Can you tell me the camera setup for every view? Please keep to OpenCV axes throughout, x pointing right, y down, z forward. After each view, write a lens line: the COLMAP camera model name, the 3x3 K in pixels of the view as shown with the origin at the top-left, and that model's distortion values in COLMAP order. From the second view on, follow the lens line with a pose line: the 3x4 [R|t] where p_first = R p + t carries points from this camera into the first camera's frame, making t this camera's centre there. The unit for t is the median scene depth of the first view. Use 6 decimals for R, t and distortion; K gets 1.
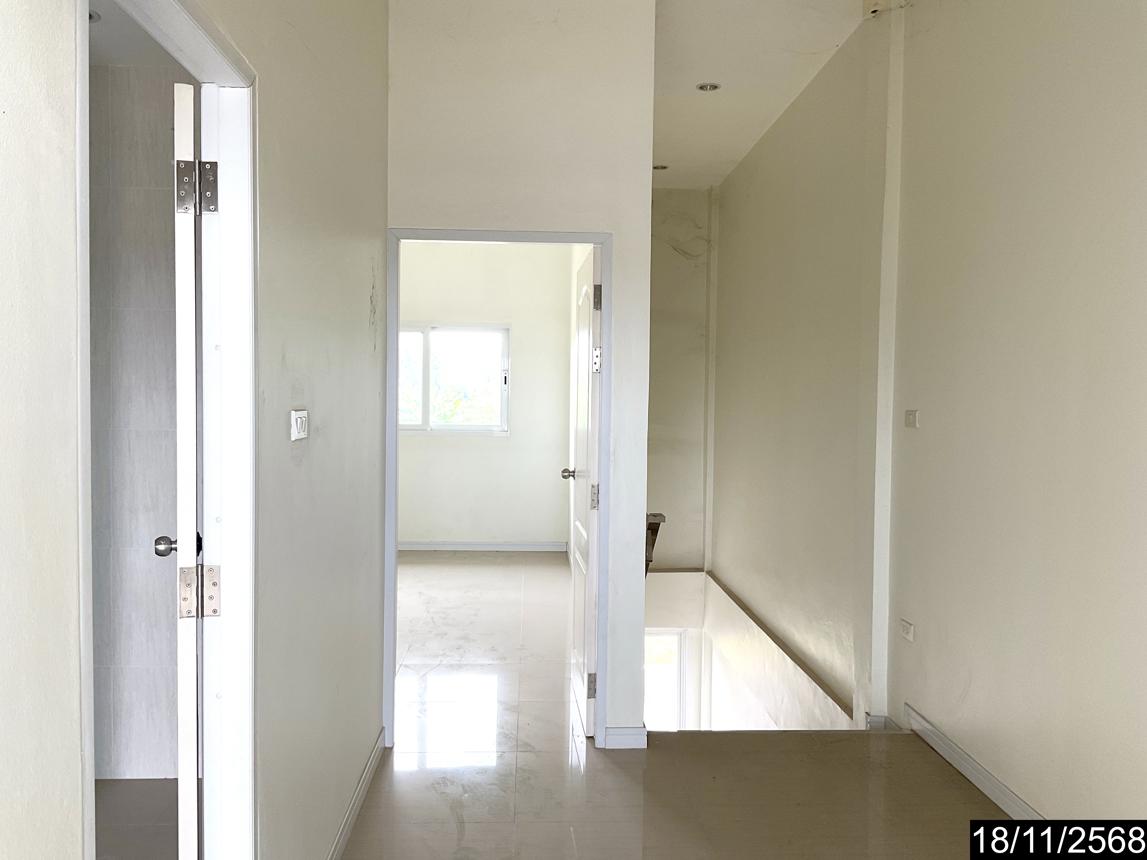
lens RADIAL K [[949.0, 0, 572.4], [0, 949.0, 430.3], [0, 0, 1]] dist [0.003130, -0.032424]
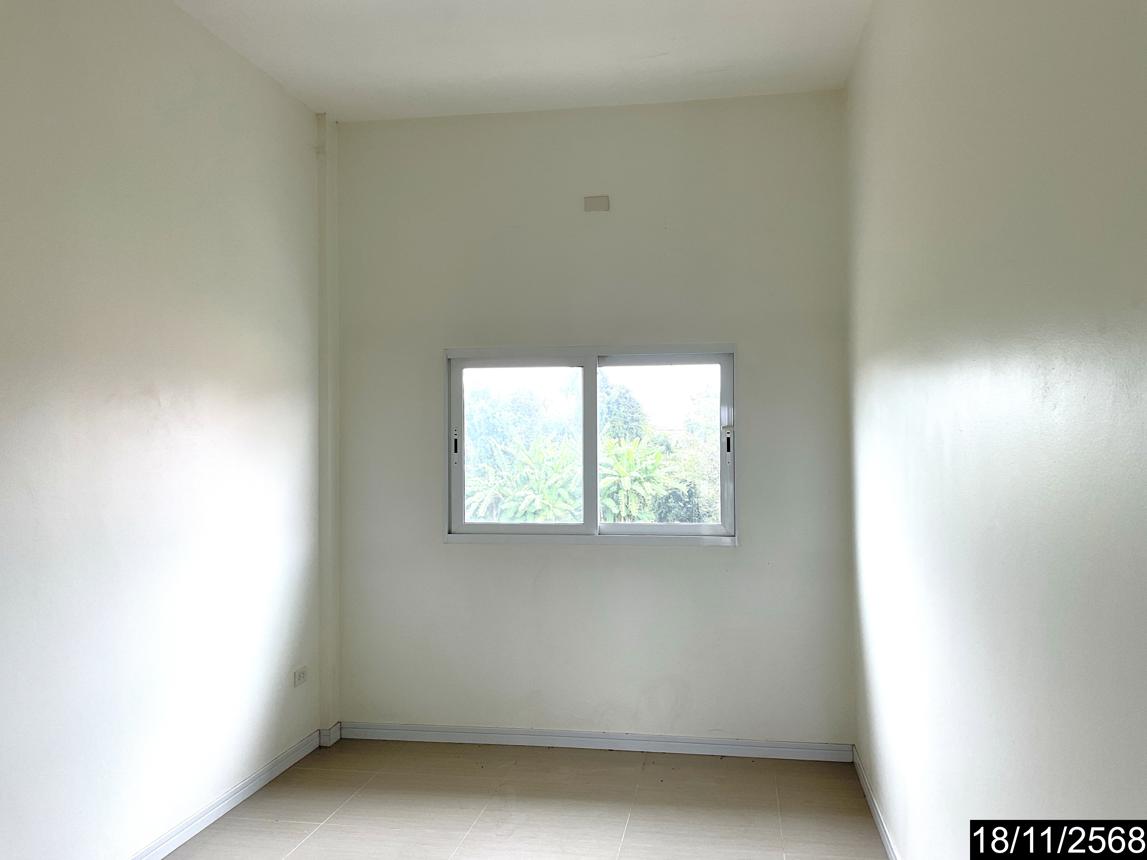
lens RADIAL K [[949.0, 0, 573.1], [0, 949.0, 429.5], [0, 0, 1]] dist [0.003130, -0.032424]
pose [[0.977241, -0.026078, -0.210521, -0.041983], [0.014784, 0.998374, -0.055044, -0.032101], [0.211614, 0.050679, 0.976038, 0.429622]]
